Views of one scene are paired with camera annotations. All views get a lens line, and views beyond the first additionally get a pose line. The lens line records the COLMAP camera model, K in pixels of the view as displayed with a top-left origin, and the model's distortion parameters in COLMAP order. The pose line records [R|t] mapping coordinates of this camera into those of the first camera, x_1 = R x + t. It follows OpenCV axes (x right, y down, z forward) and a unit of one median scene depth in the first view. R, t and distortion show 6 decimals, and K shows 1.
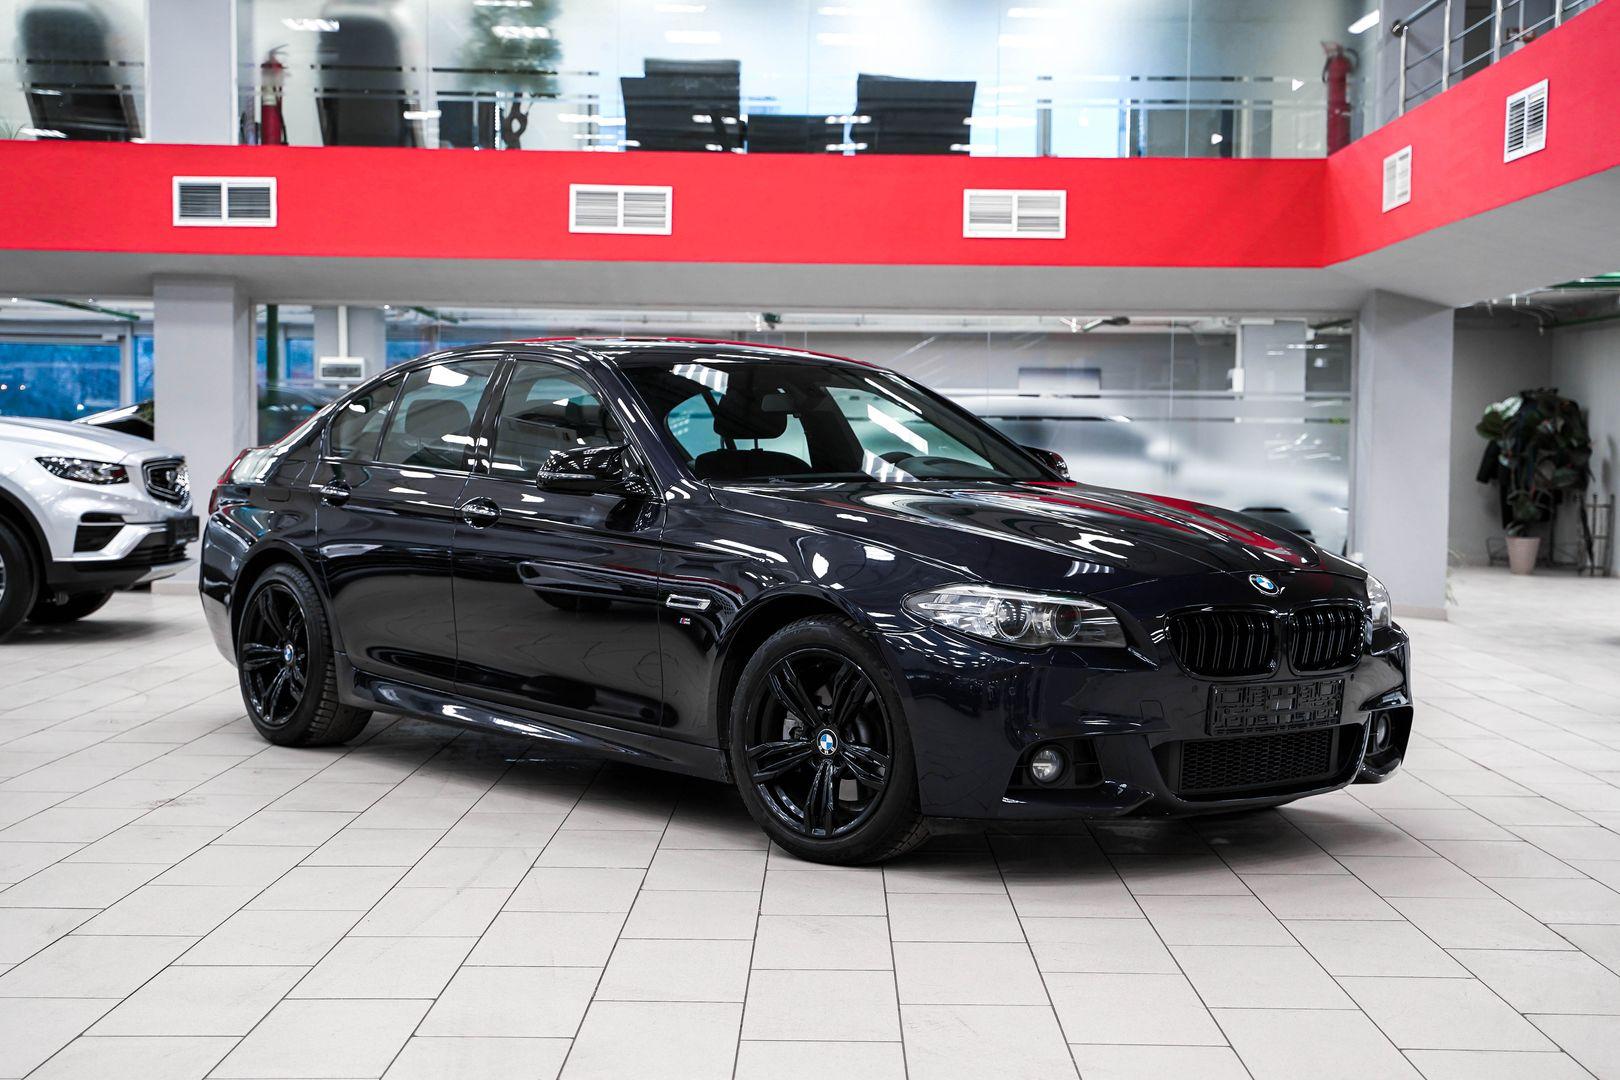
lens RADIAL K [[2402.7, 0, 831.2], [0, 2402.7, 547.4], [0, 0, 1]] dist [0.092166, 0.116649]
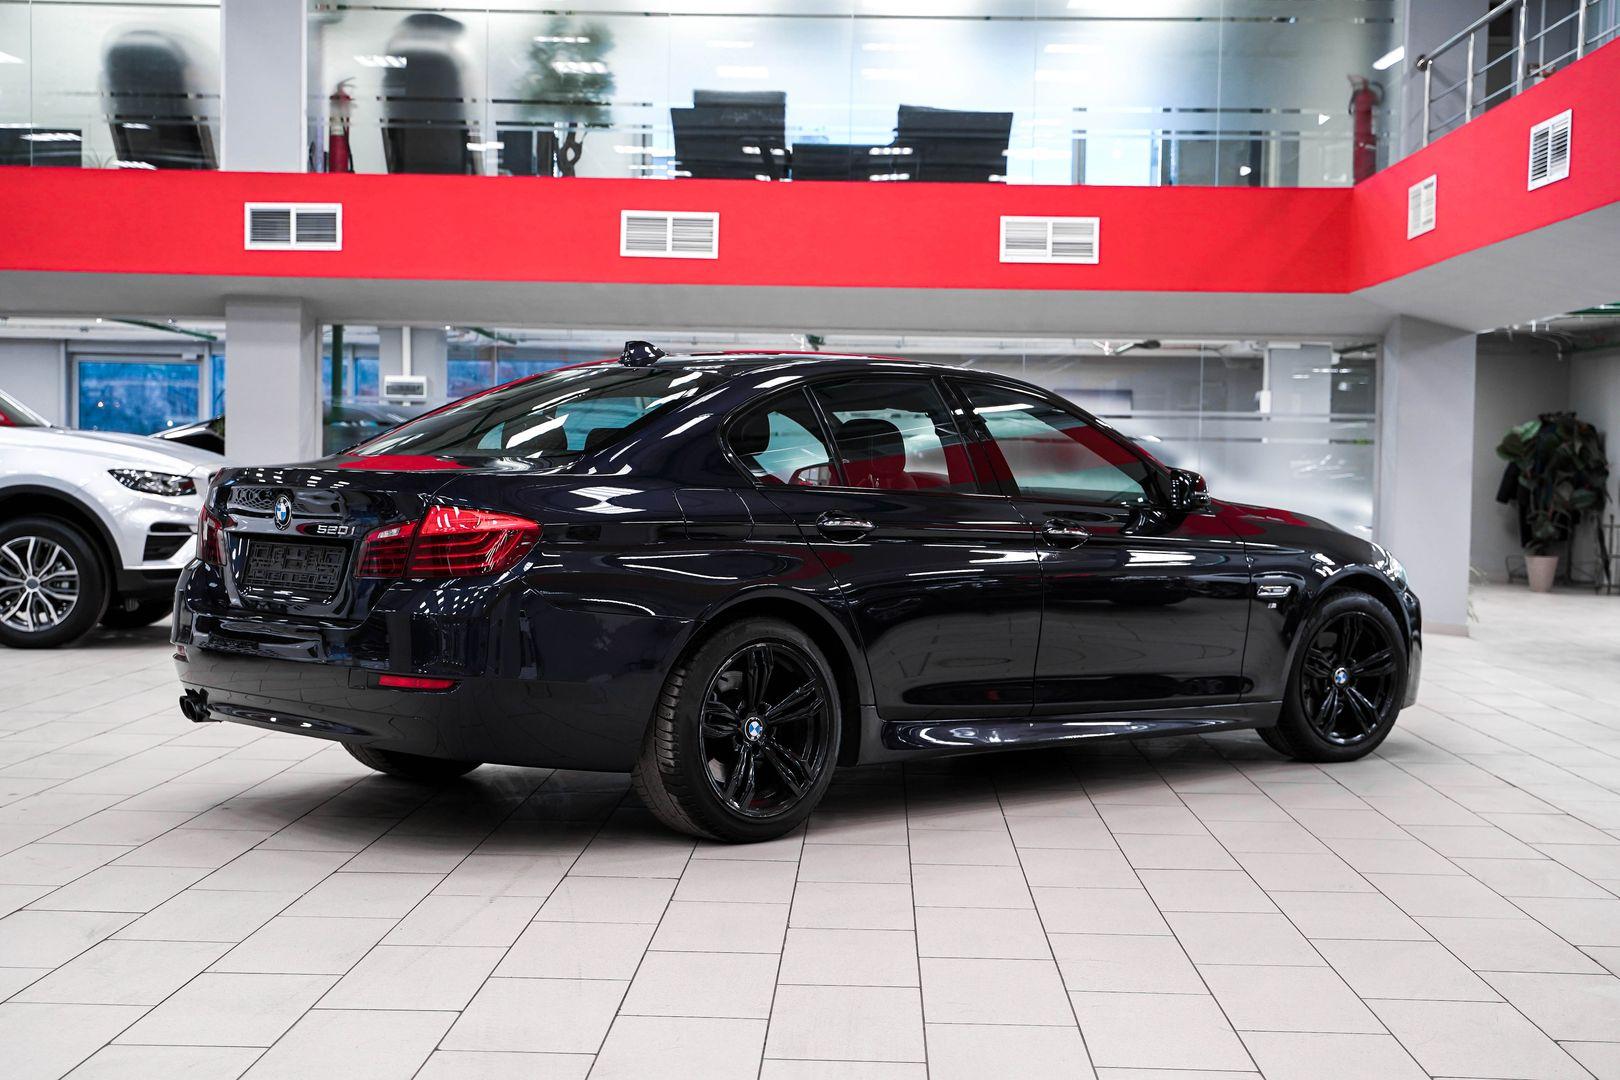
lens RADIAL K [[2285.5, 0, 810.0], [0, 2285.5, 540.0], [0, 0, 1]] dist [0.055407, 0.077037]
pose [[0.999581, 0.007125, -0.028060, 0.001747], [-0.007366, 0.999937, -0.008495, -0.000437], [0.027998, 0.008698, 0.999570, 0.014695]]
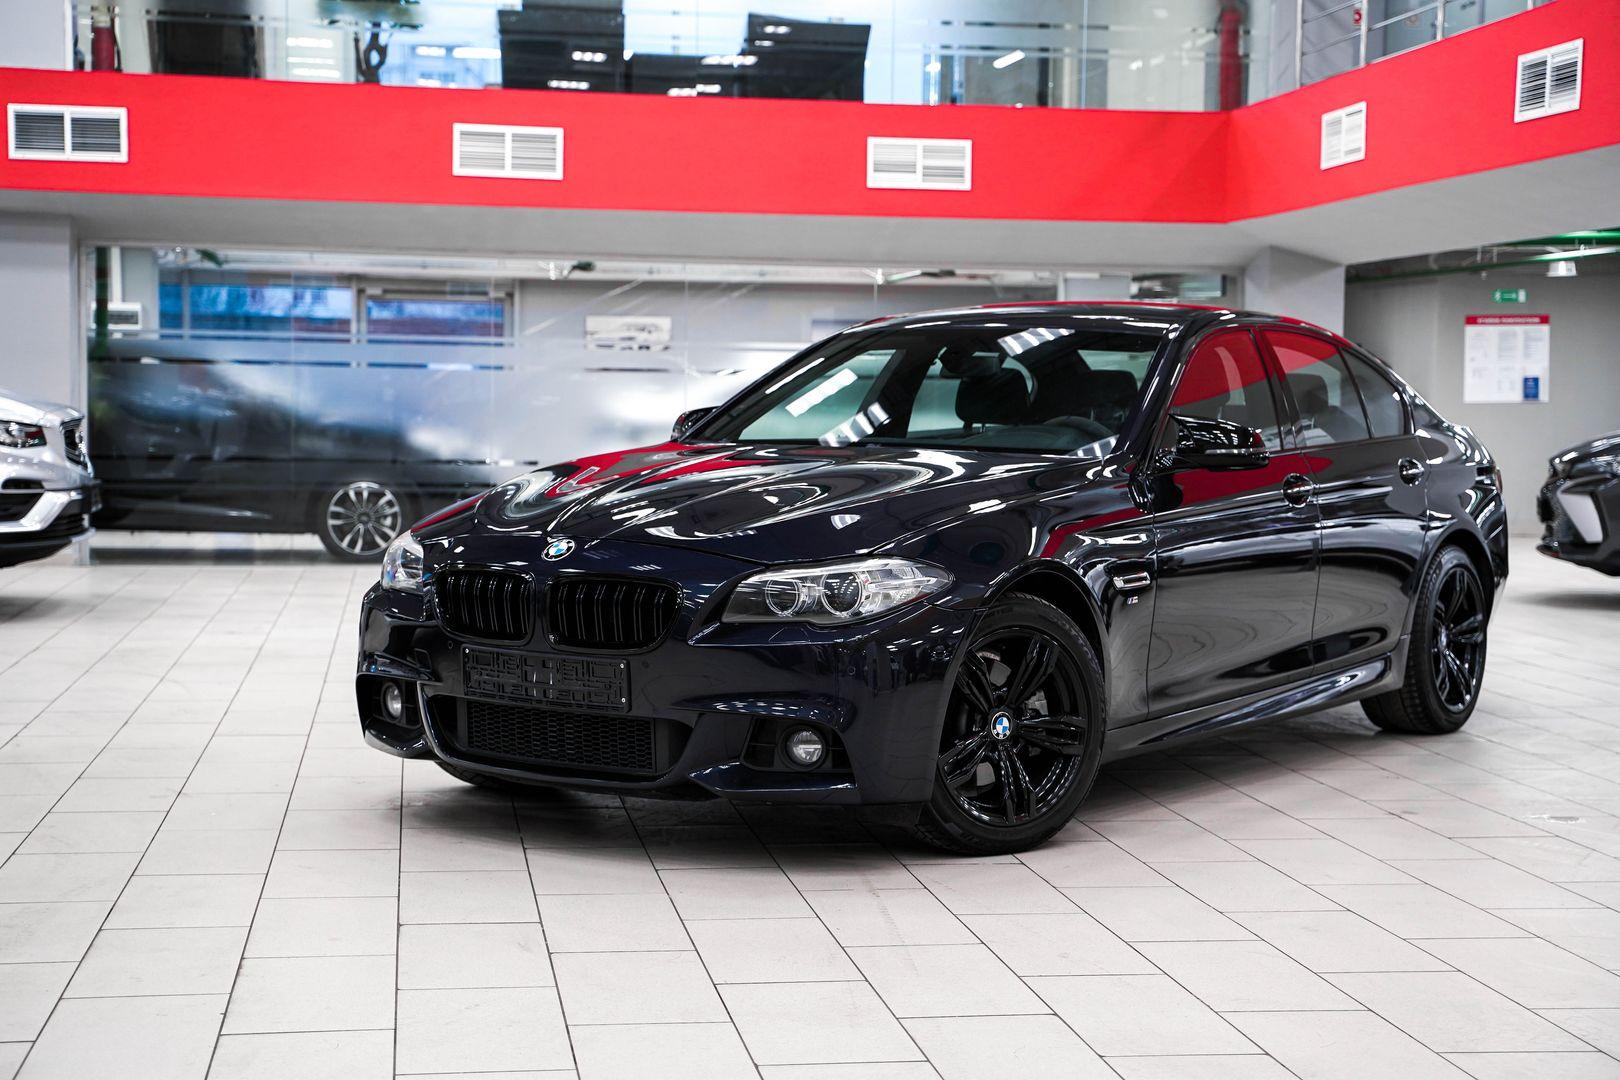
lens RADIAL K [[2492.1, 0, 808.8], [0, 2492.1, 519.6], [0, 0, 1]] dist [0.154149, 0.128133]
pose [[0.988016, -0.005767, 0.154247, -0.117029], [0.004529, 0.999955, 0.008378, -0.004173], [-0.154288, -0.007579, 0.987997, 0.014144]]
